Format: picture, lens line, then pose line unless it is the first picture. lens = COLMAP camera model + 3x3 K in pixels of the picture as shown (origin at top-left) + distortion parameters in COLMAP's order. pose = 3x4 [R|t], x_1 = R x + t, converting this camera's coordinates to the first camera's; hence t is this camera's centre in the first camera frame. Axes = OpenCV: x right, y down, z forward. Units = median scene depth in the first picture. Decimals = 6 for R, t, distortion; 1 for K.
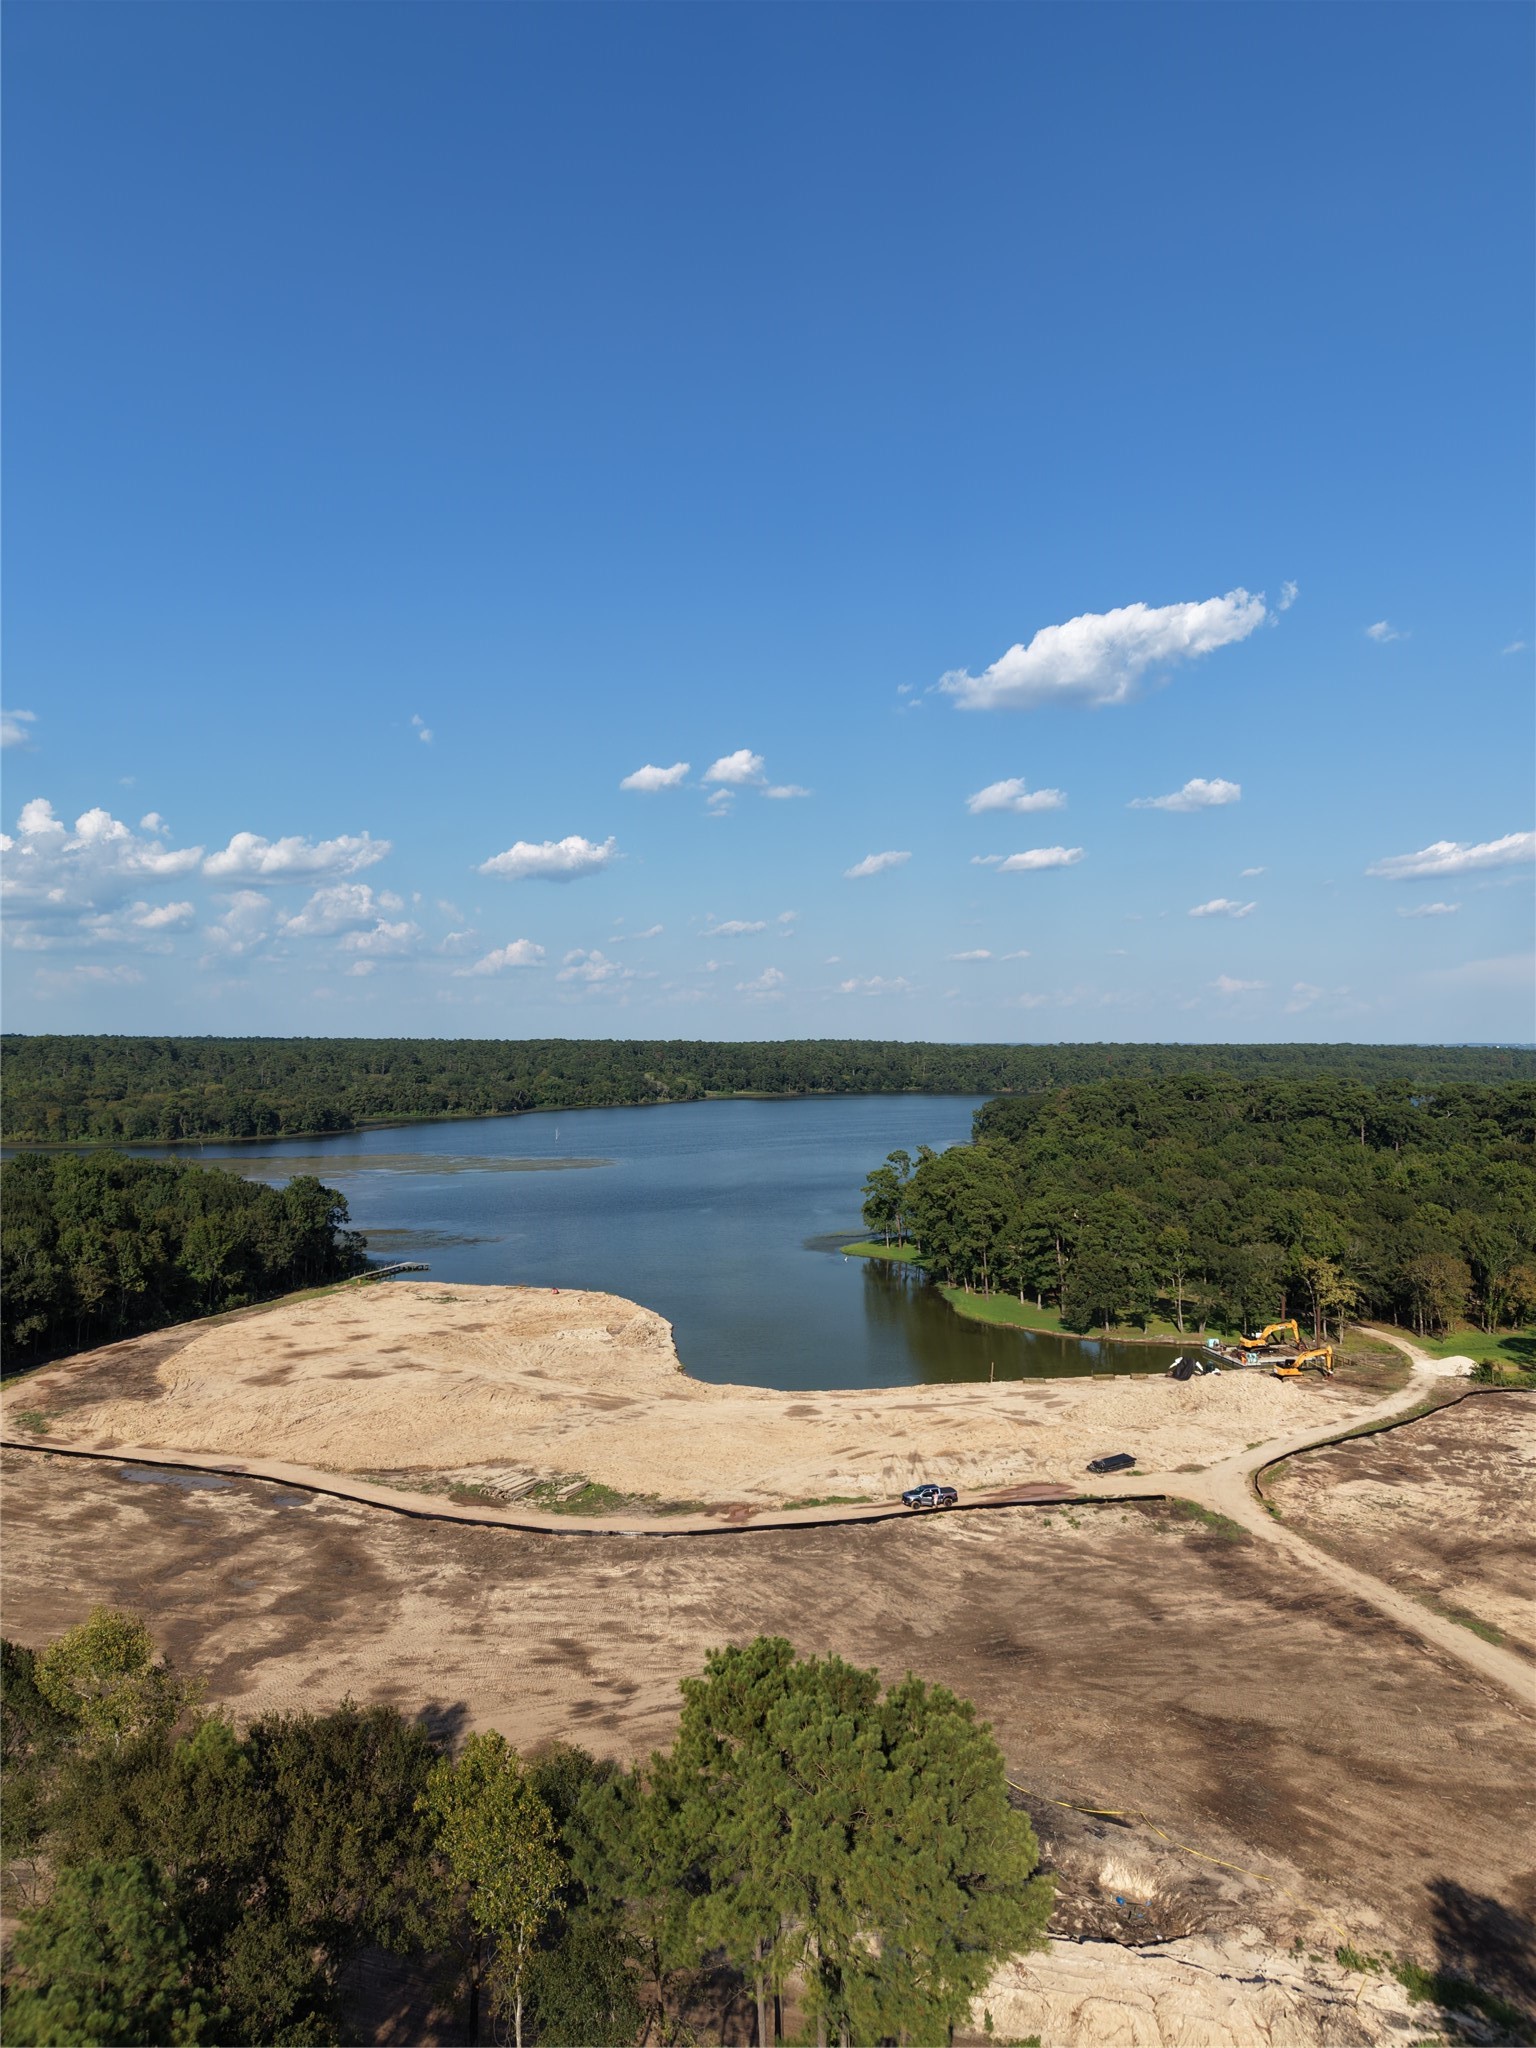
lens RADIAL K [[1351.9, 0, 775.3], [0, 1351.9, 1005.2], [0, 0, 1]] dist [0.078942, -0.121715]
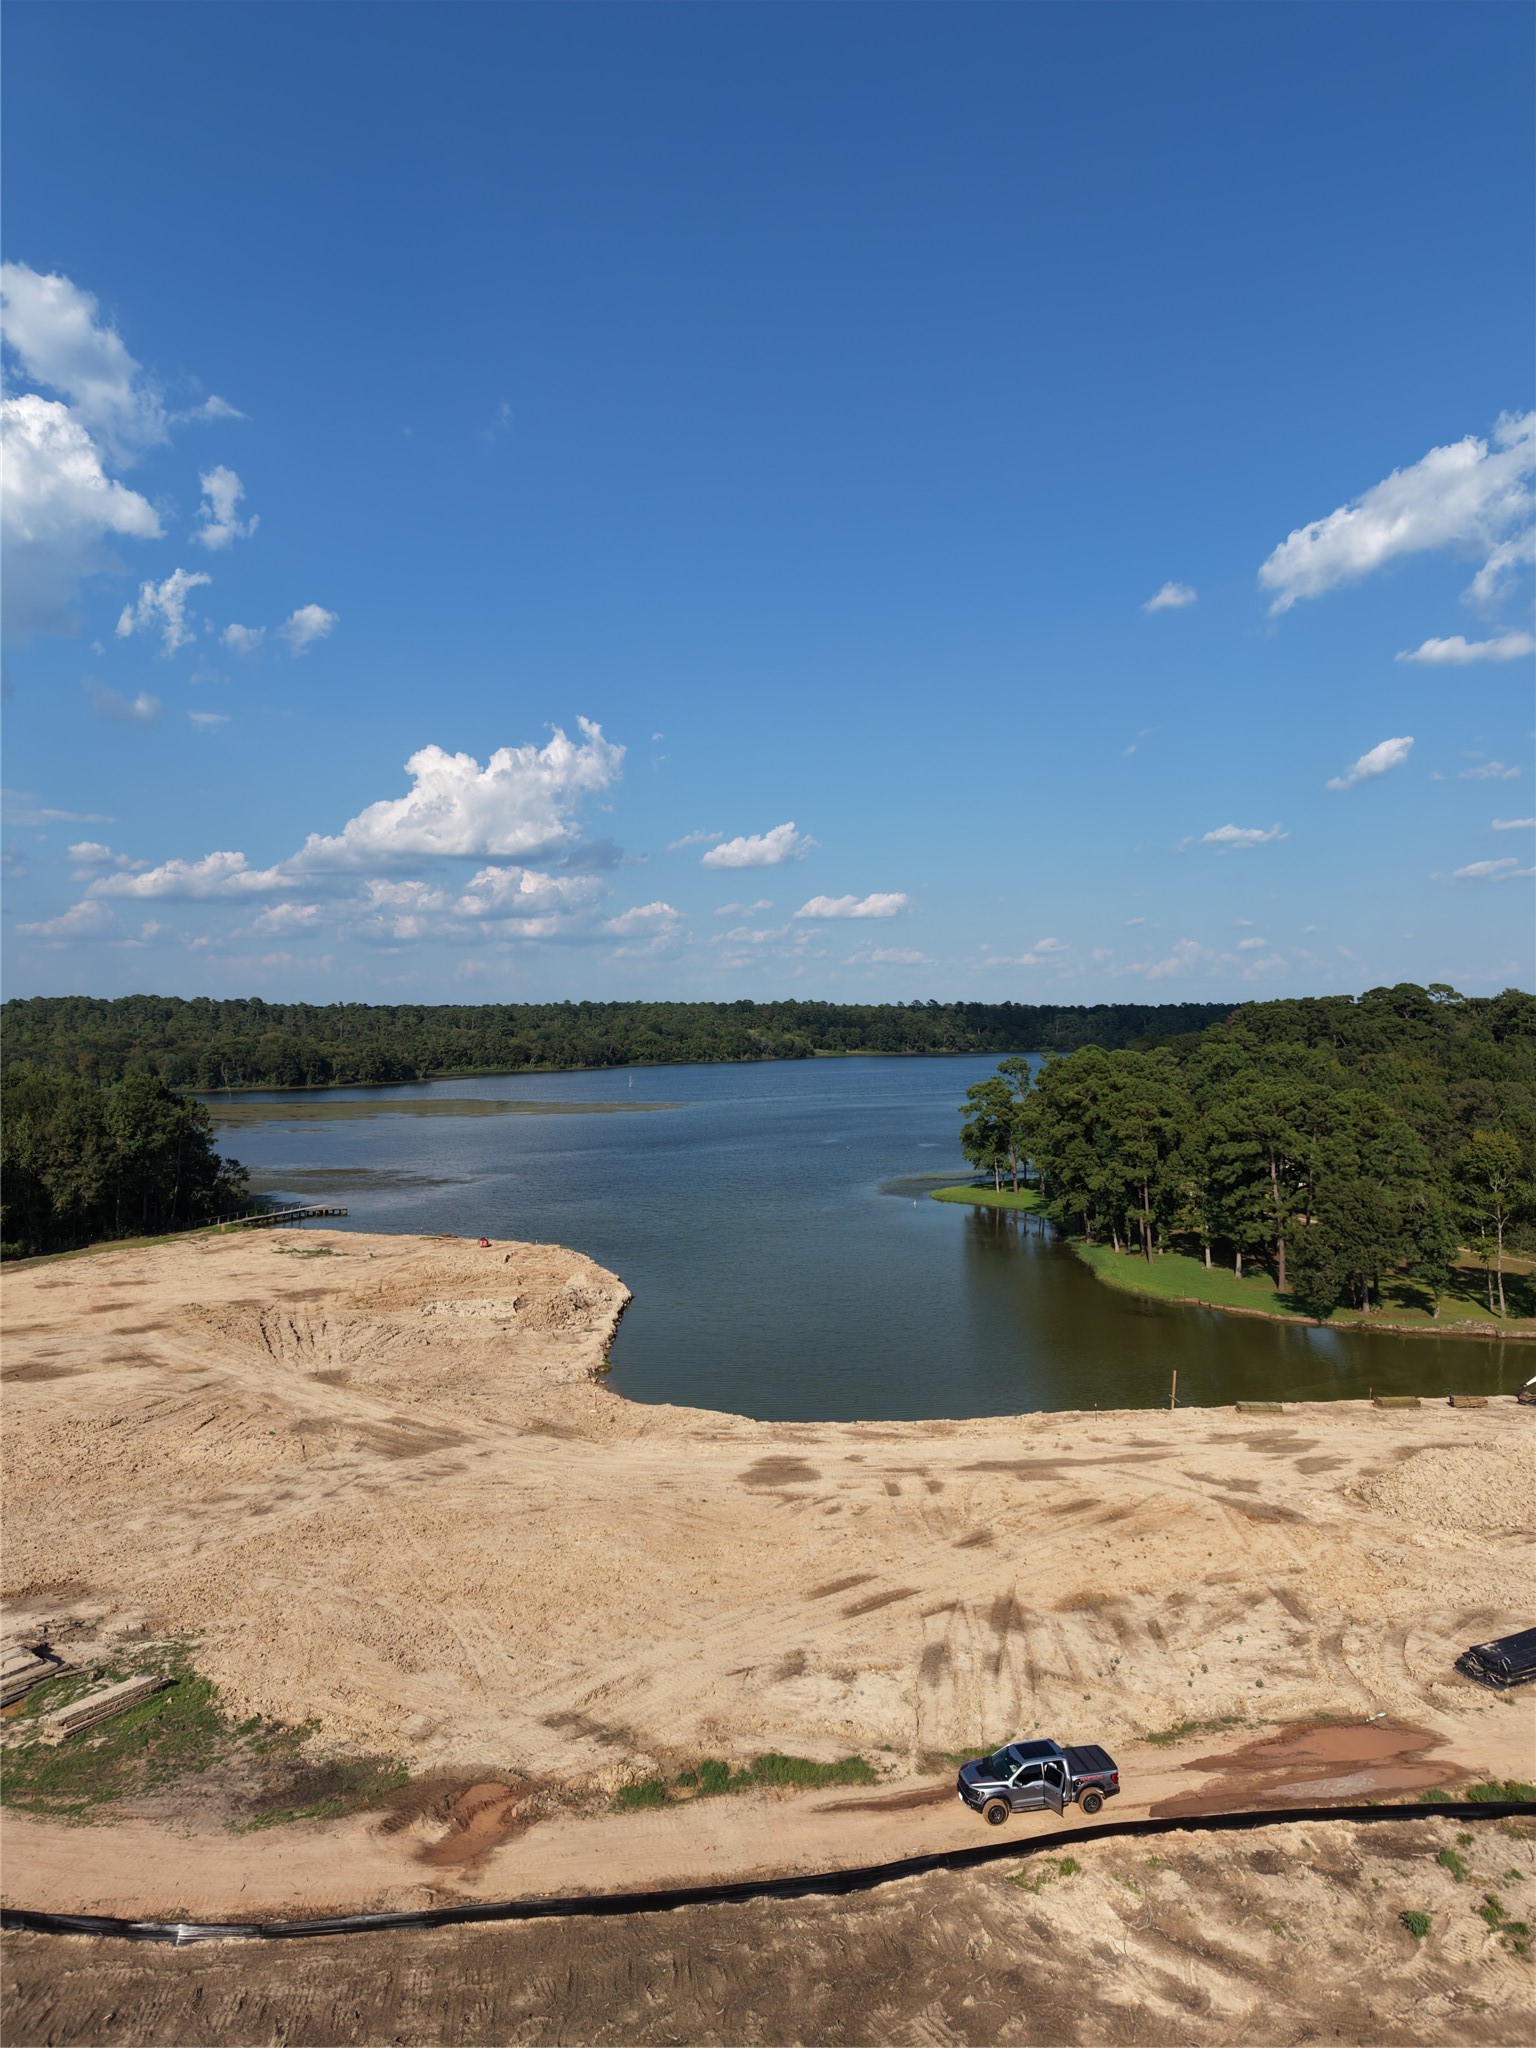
lens RADIAL K [[1359.9, 0, 775.3], [0, 1359.9, 1016.6], [0, 0, 1]] dist [0.022474, -0.016680]
pose [[0.995386, -0.008057, -0.095616, 0.060939], [0.010410, 0.999654, 0.024138, 0.117283], [0.095388, -0.025022, 0.995126, 0.487605]]
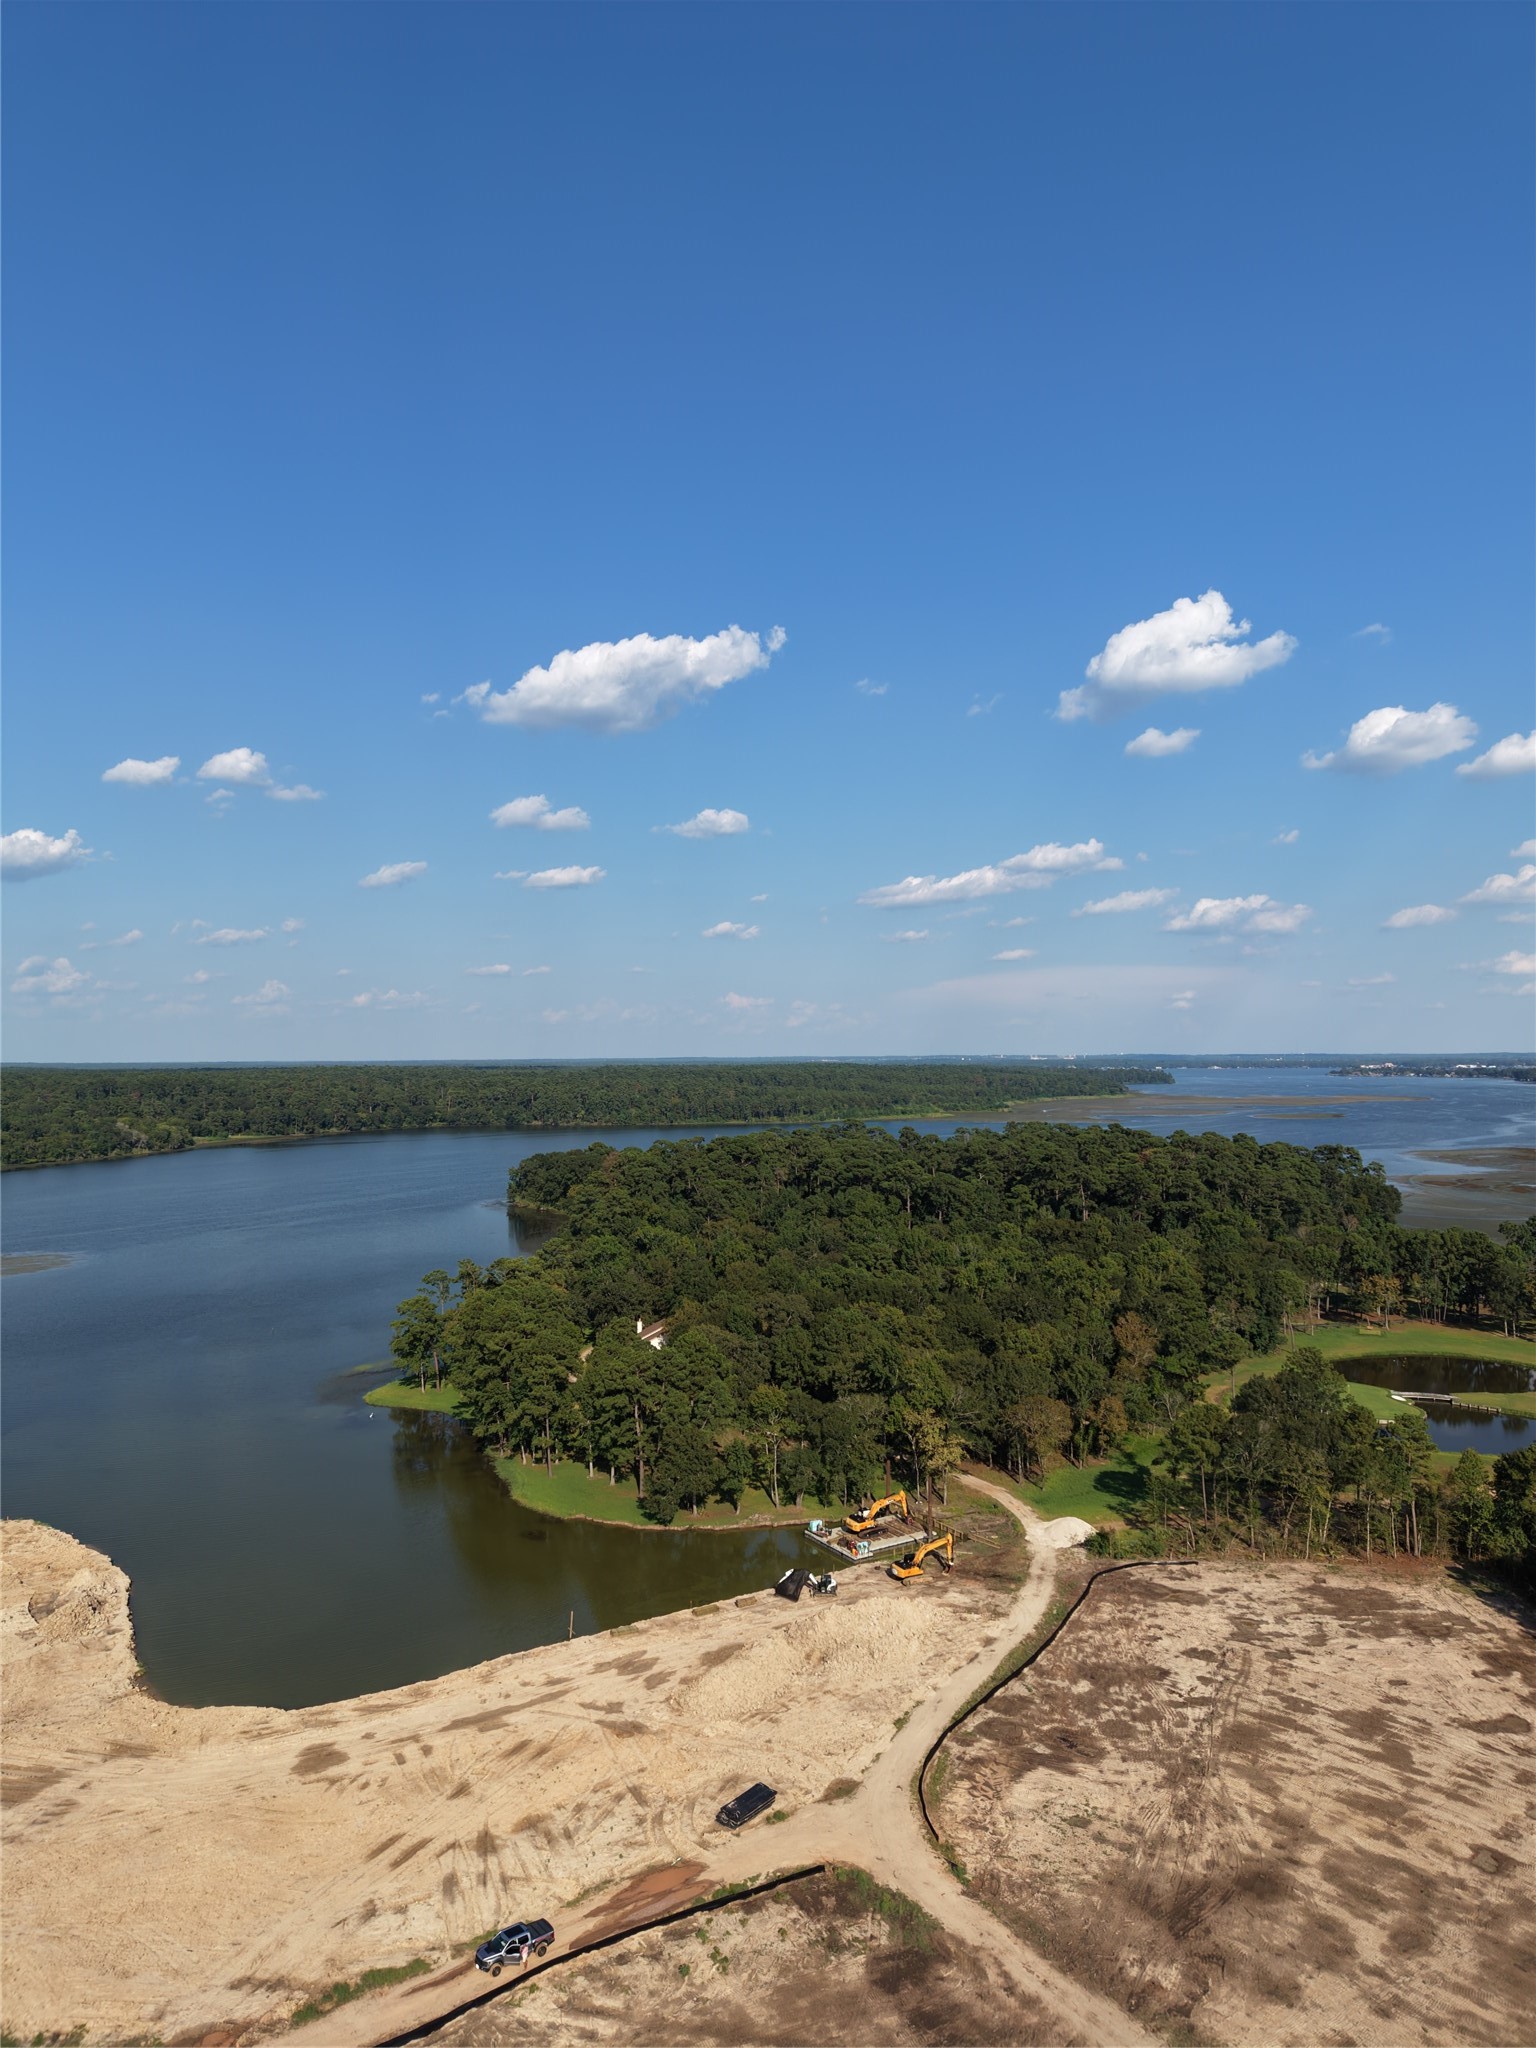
lens RADIAL K [[1359.9, 0, 775.3], [0, 1359.9, 1016.6], [0, 0, 1]] dist [0.022474, -0.016680]
pose [[0.939573, 0.001516, 0.342344, -0.001779], [-0.000734, 0.999997, -0.002414, -0.085314], [-0.342346, 0.002017, 0.939572, 0.220908]]
